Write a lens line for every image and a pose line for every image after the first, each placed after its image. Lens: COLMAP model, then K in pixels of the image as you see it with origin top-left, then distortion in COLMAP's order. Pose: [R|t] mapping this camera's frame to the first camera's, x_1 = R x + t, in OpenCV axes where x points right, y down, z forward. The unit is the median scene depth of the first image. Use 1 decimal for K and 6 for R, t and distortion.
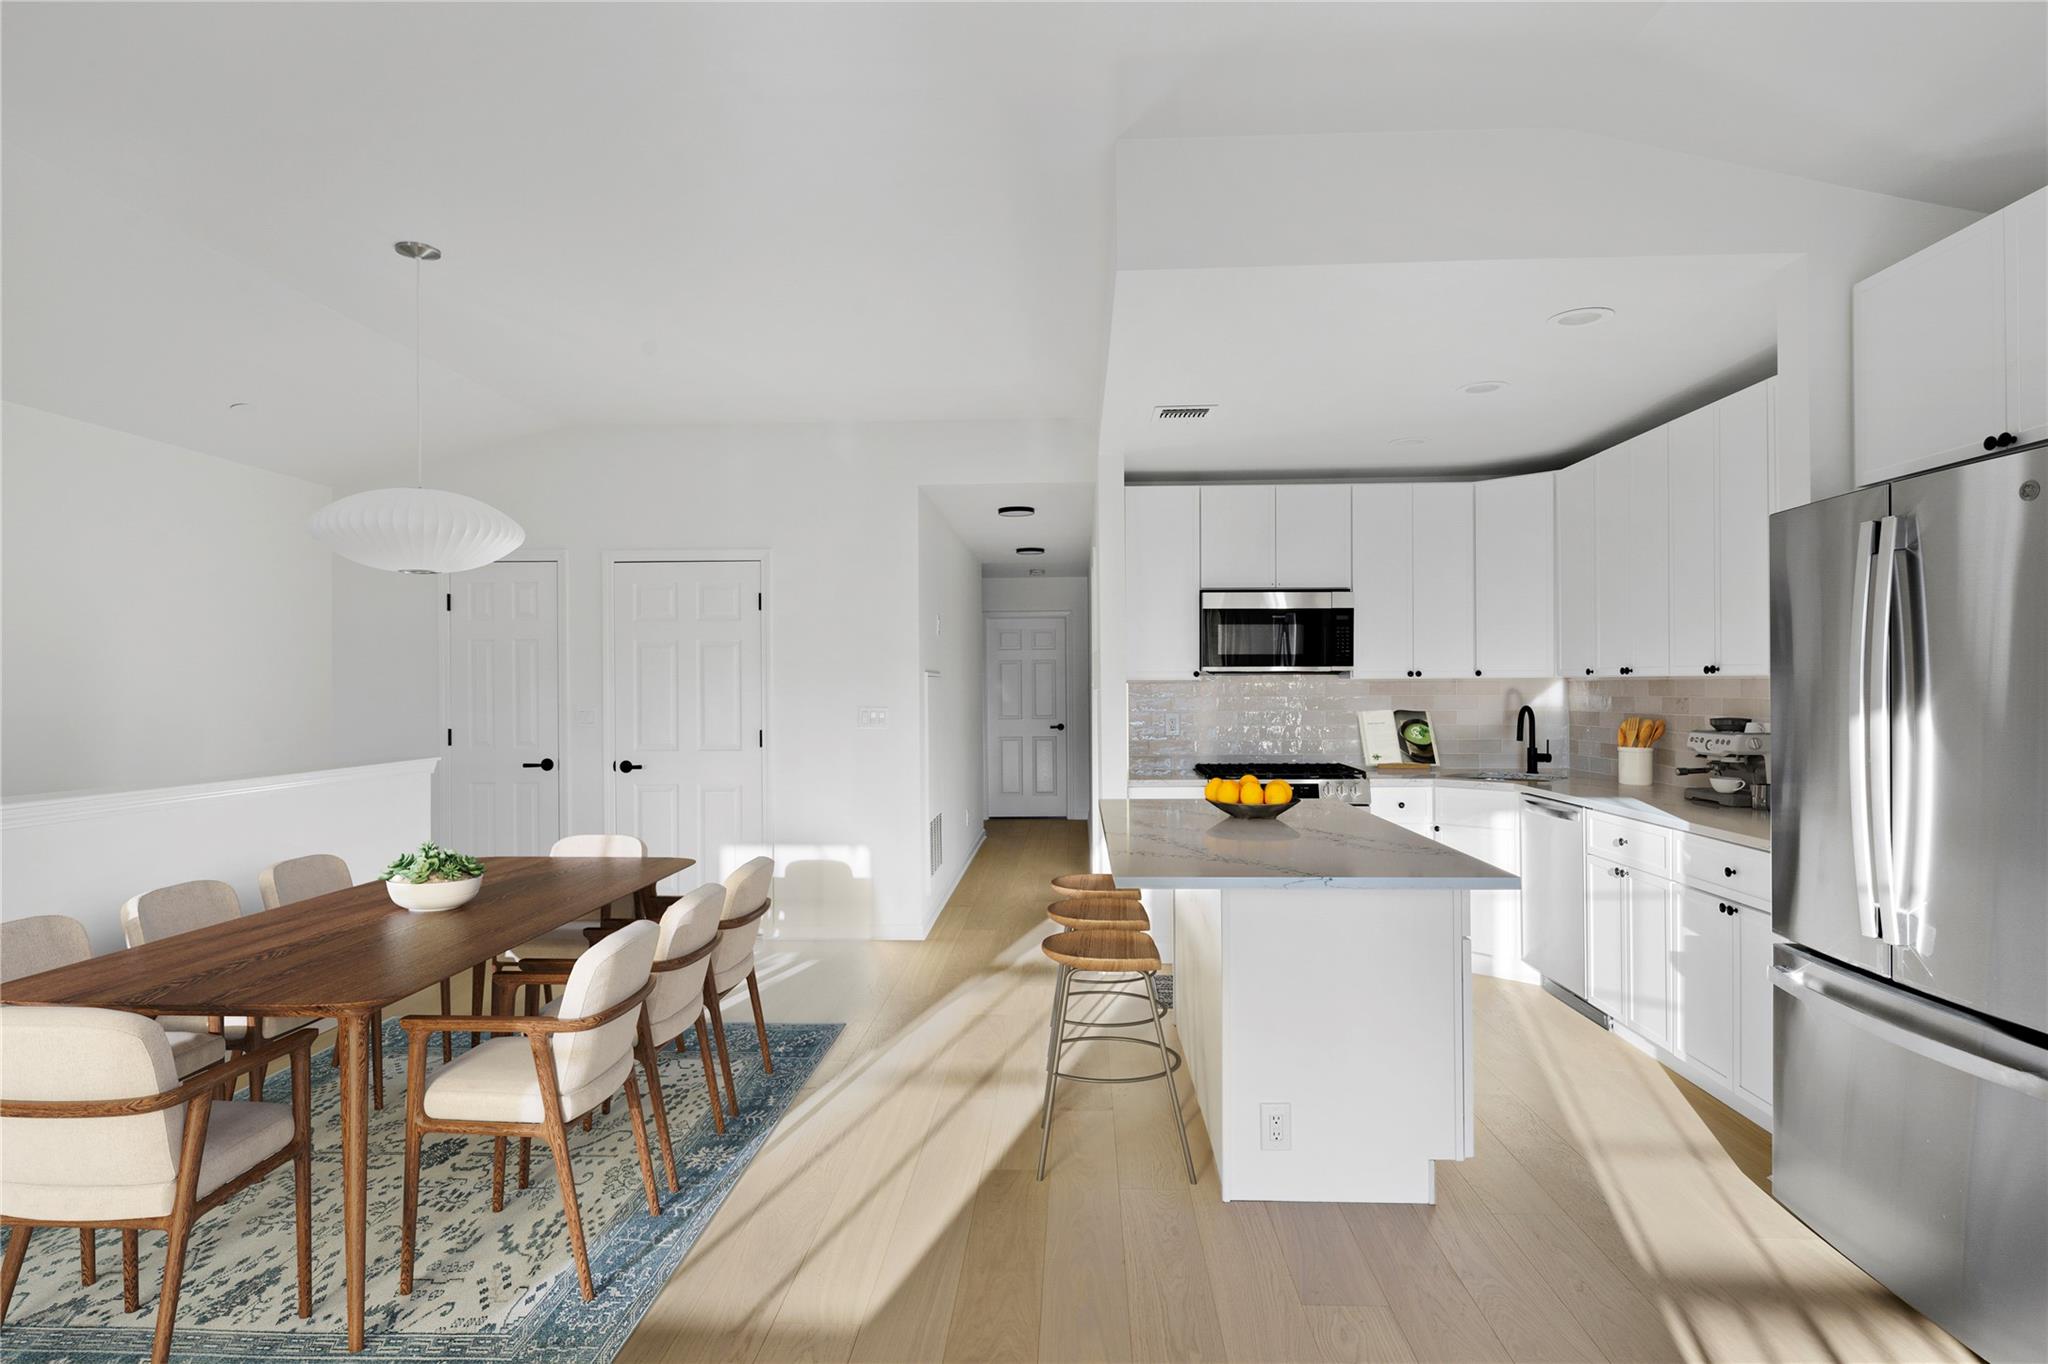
lens RADIAL K [[1114.1, 0, 1019.6], [0, 1114.1, 672.0], [0, 0, 1]] dist [0.006941, 0.001416]
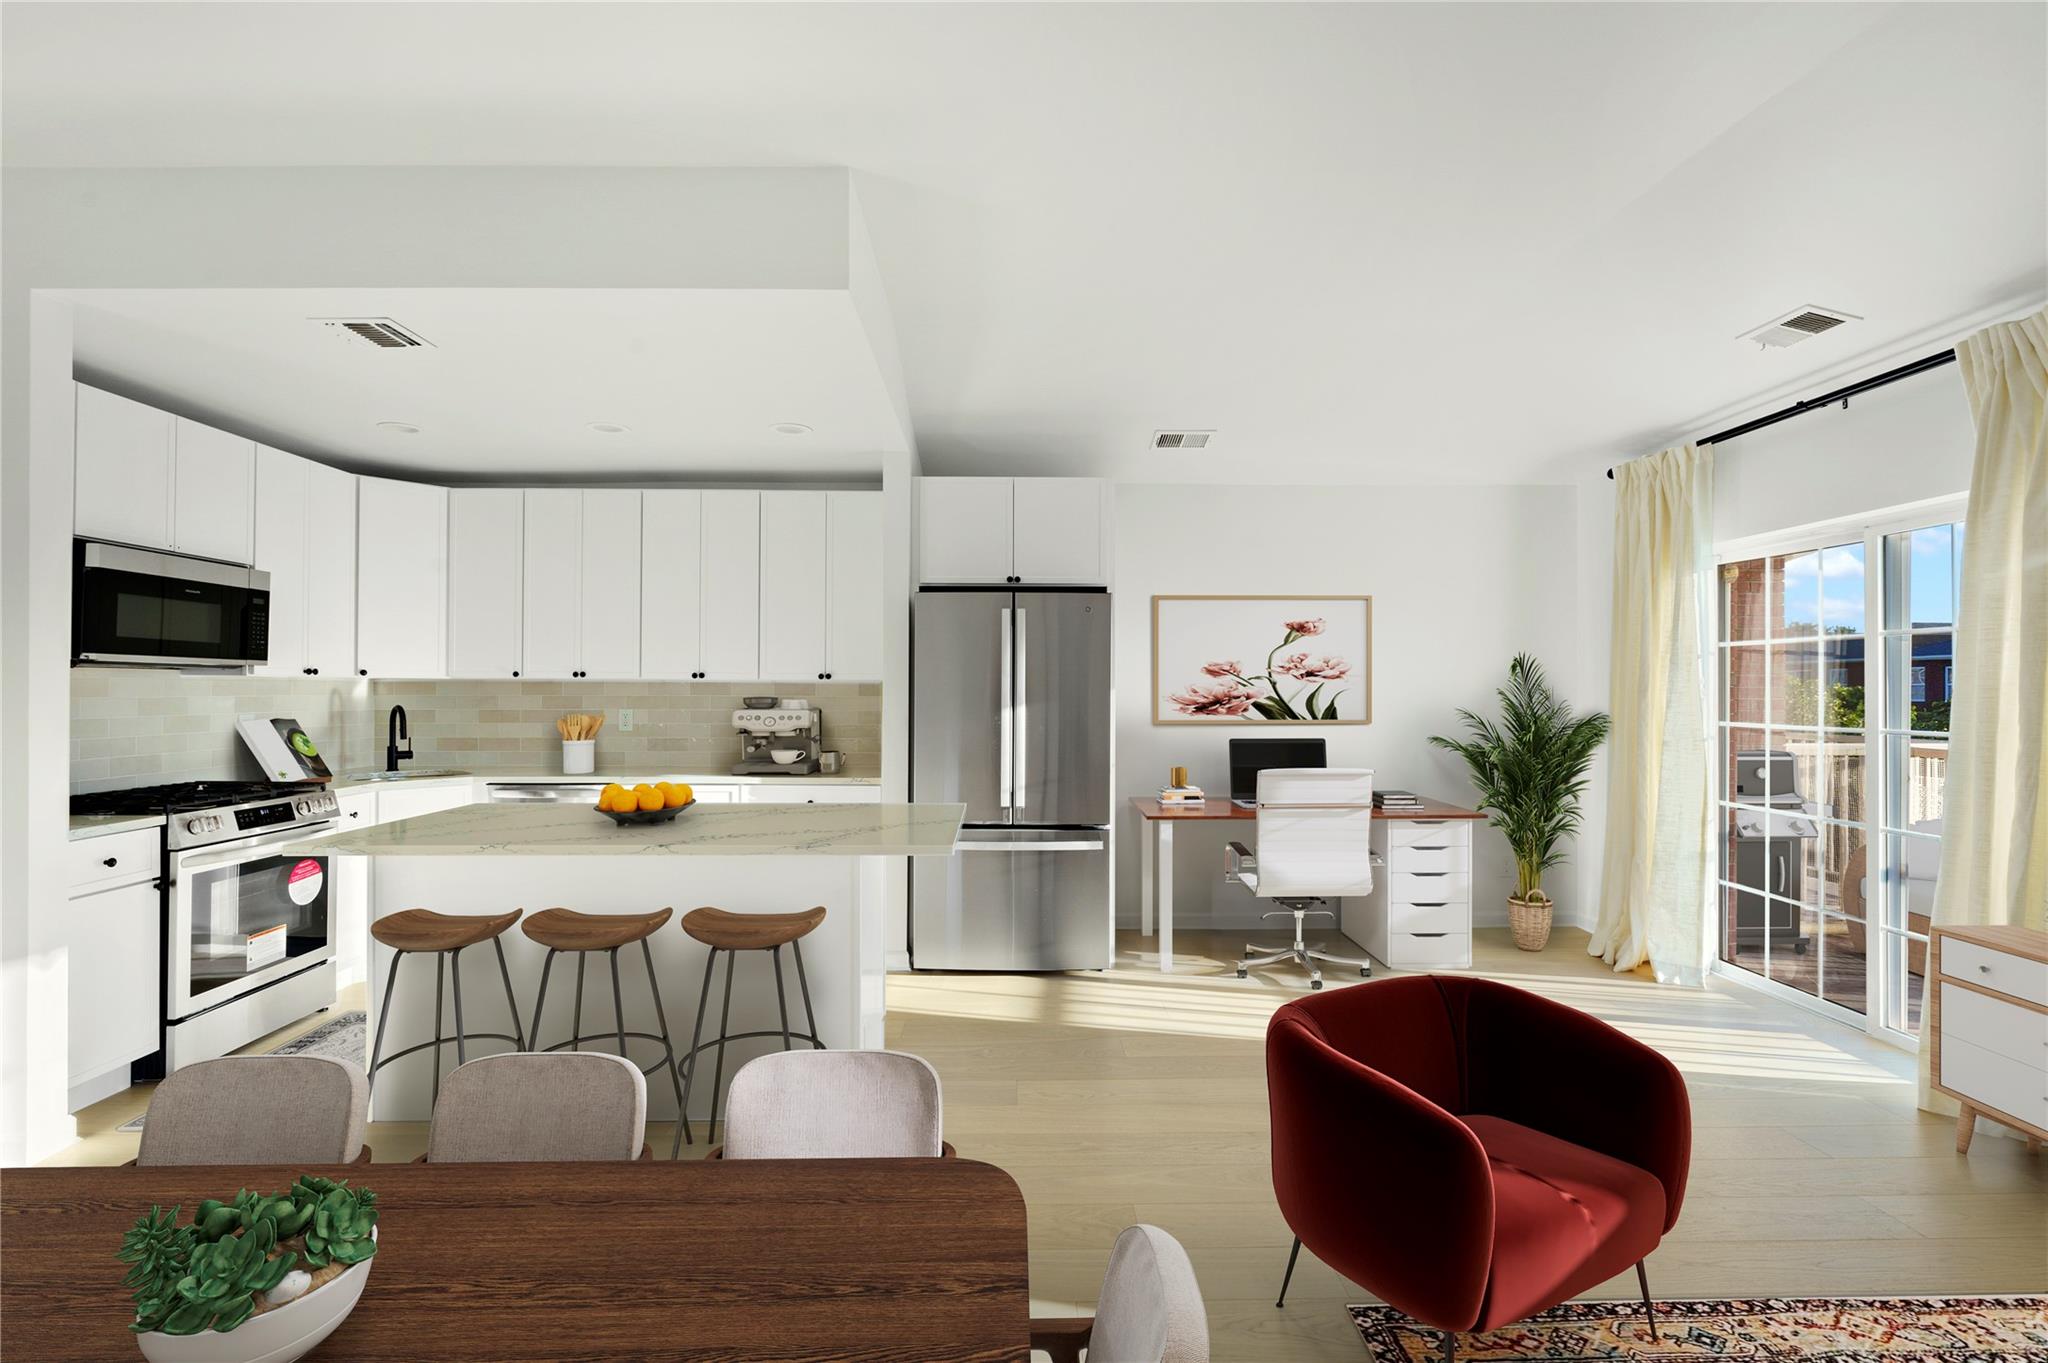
lens RADIAL K [[937.1, 0, 1006.3], [0, 937.1, 659.3], [0, 0, 1]] dist [-0.001790, 0.000066]
pose [[-0.061350, 0.035356, 0.997490, -0.434823], [-0.014530, 0.999235, -0.036311, 0.010934], [-0.998011, -0.016721, -0.060789, 0.484492]]
